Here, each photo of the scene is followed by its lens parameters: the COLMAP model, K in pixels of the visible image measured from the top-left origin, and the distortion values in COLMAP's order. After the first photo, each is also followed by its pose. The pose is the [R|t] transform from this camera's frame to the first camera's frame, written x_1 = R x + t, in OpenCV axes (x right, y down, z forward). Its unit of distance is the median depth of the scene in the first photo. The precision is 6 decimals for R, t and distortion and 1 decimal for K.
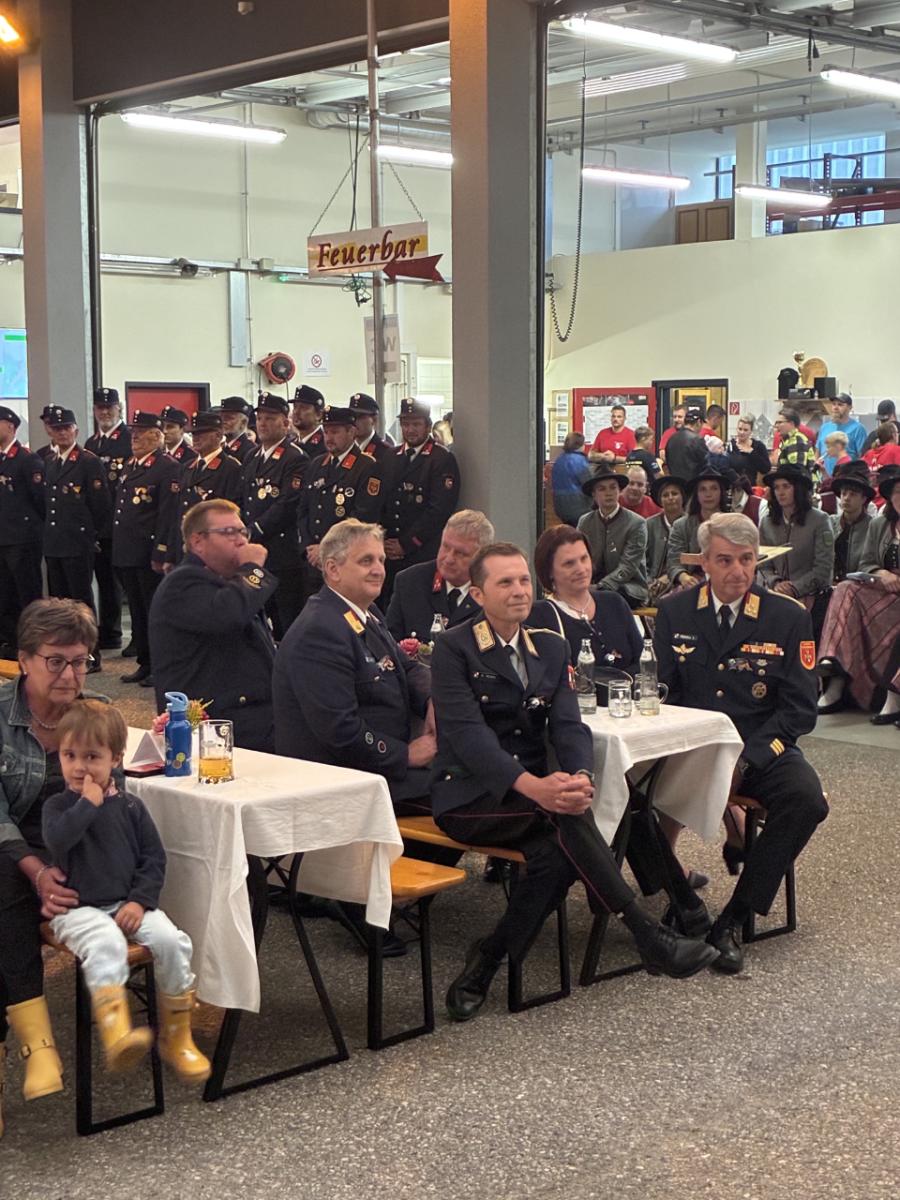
lens RADIAL K [[1903.1, 0, 450.0], [0, 1903.1, 600.0], [0, 0, 1]] dist [0.329415, -2.003029]
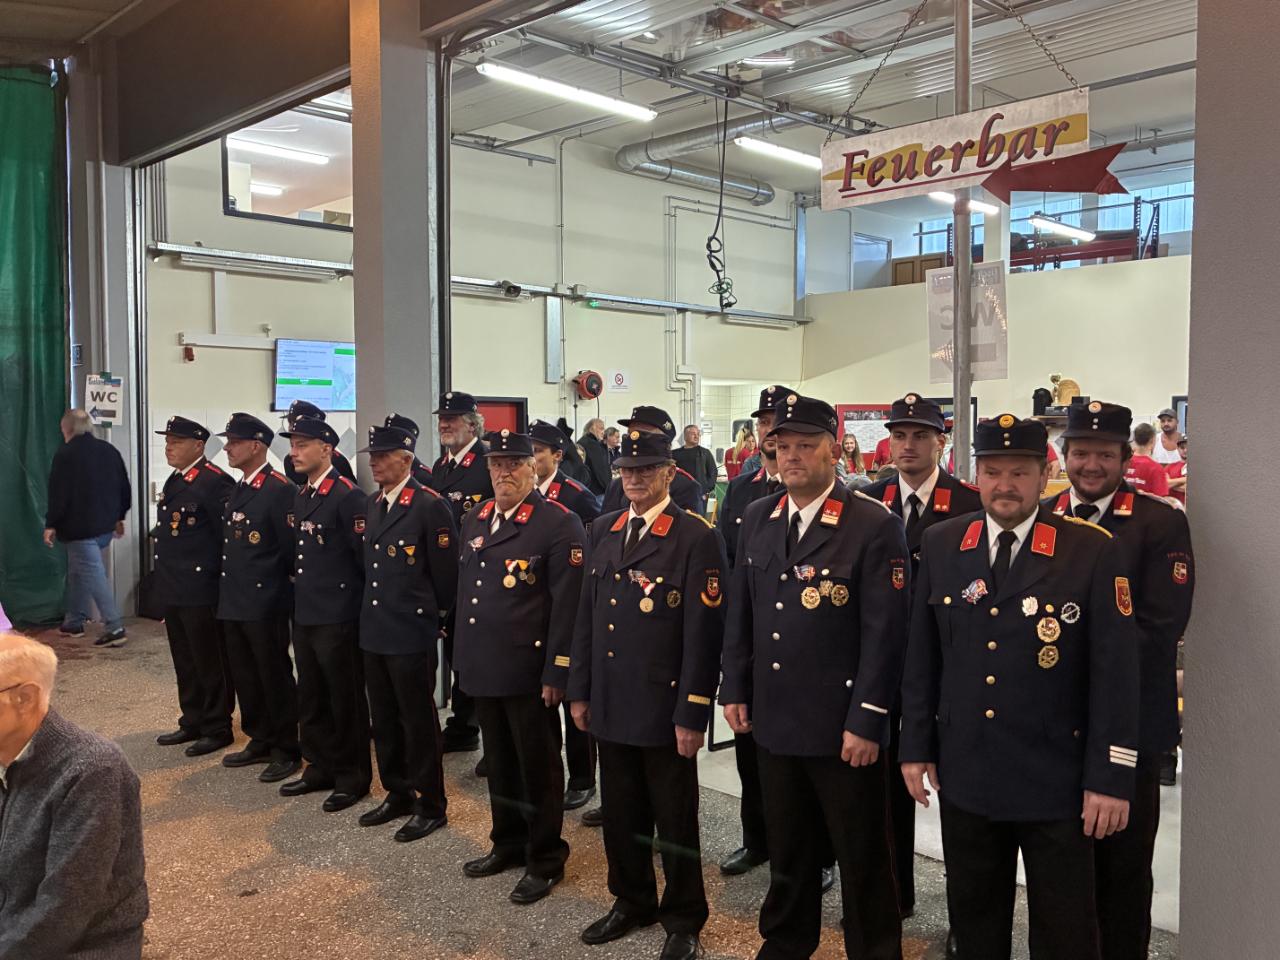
lens RADIAL K [[1158.8, 0, 640.2], [0, 1158.8, 456.1], [0, 0, 1]] dist [0.006848, -0.006226]
pose [[0.999702, 0.002268, 0.024322, -0.078233], [-0.000567, 0.997566, -0.069725, -0.036654], [-0.024420, 0.069690, 0.997270, 0.360602]]
